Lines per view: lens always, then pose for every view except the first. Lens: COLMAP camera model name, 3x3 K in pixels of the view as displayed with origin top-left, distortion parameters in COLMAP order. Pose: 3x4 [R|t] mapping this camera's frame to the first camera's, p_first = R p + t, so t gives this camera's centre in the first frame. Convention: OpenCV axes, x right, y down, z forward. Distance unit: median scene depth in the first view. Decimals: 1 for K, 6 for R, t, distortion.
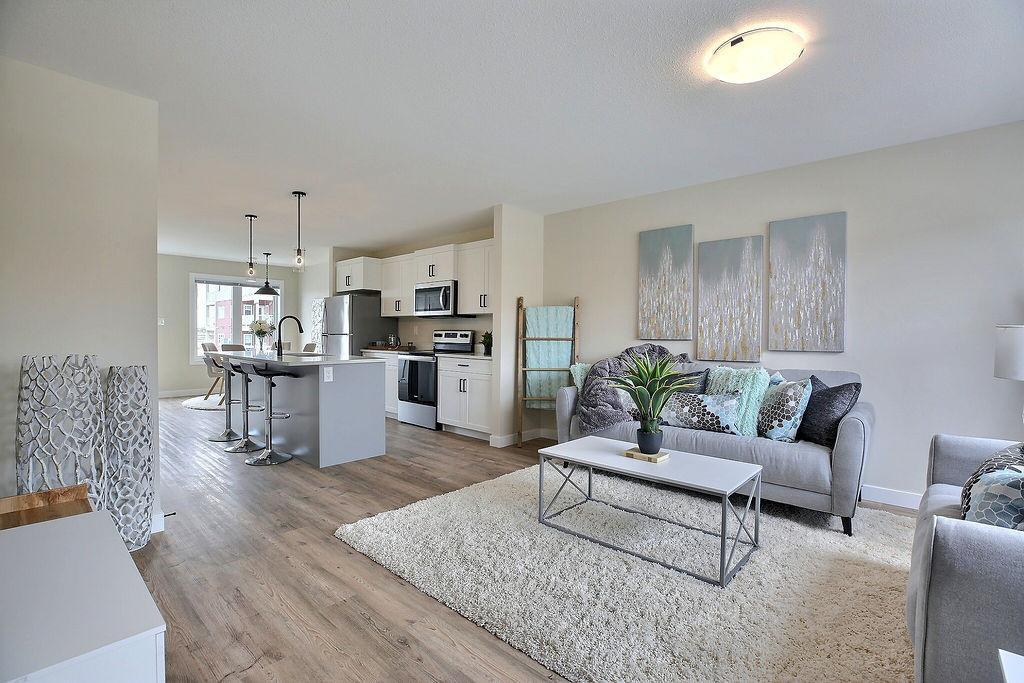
lens RADIAL K [[473.8, 0, 517.3], [0, 473.8, 344.1], [0, 0, 1]] dist [-0.042747, 0.013305]
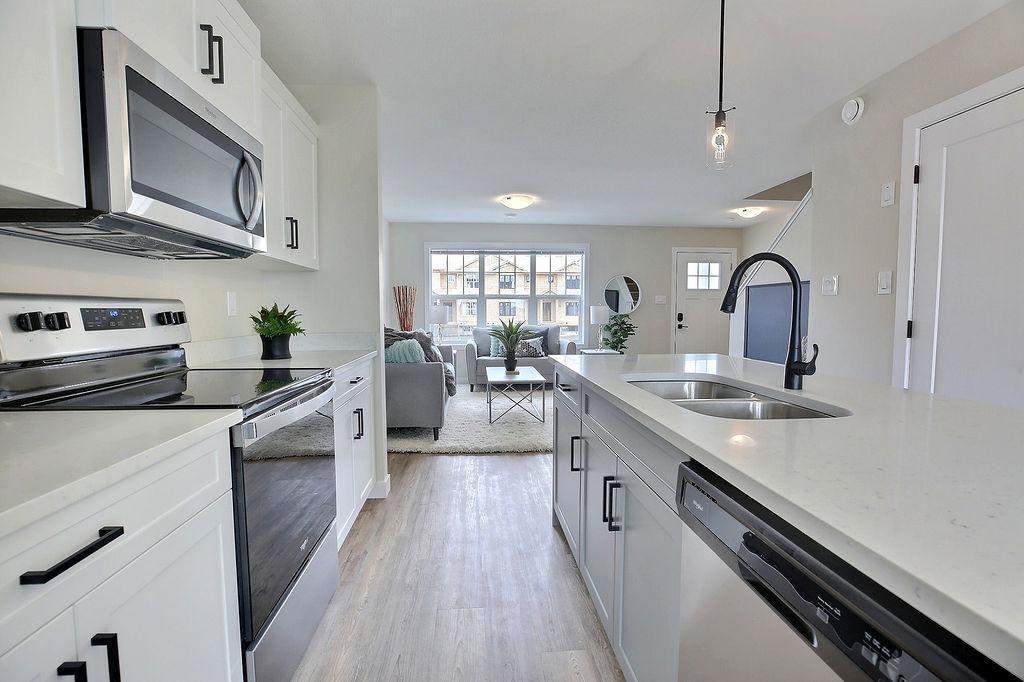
lens RADIAL K [[468.8, 0, 512.0], [0, 468.8, 341.0], [0, 0, 1]] dist [-0.034656, 0.000415]
pose [[-0.731621, -0.052993, 0.679649, -0.561779], [0.009193, 0.996116, 0.087564, -0.032622], [-0.681650, 0.070311, -0.728293, 1.307158]]
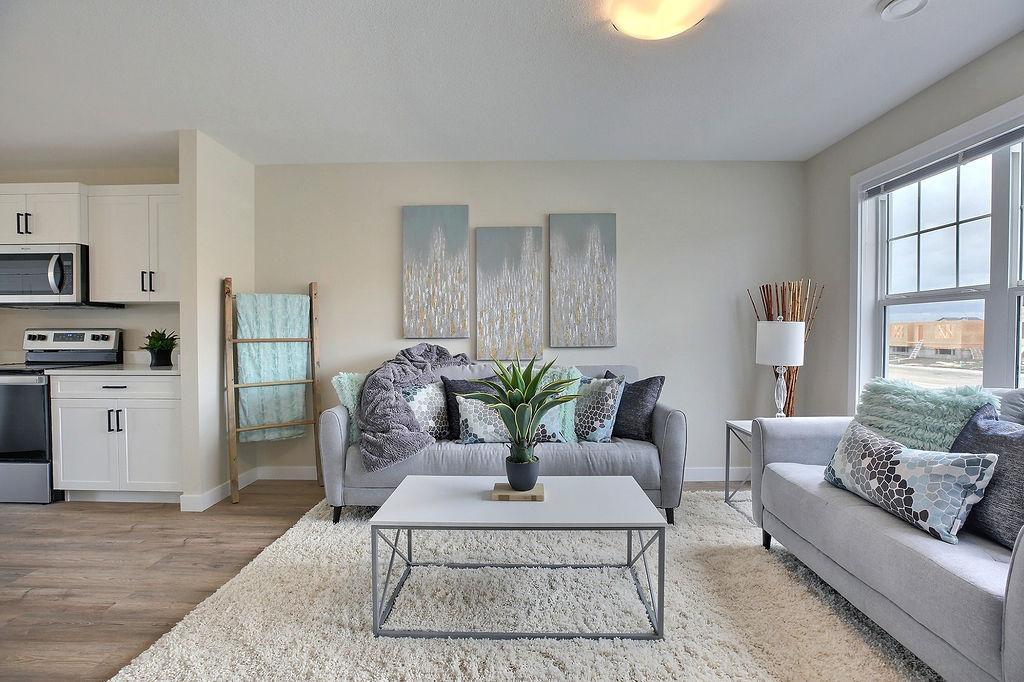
lens RADIAL K [[473.8, 0, 517.3], [0, 473.8, 343.6], [0, 0, 1]] dist [-0.042747, 0.013305]
pose [[0.753929, -0.025082, 0.656477, -0.120749], [0.023068, 0.999665, 0.011701, -0.005523], [-0.656551, 0.006322, 0.754255, 0.240753]]
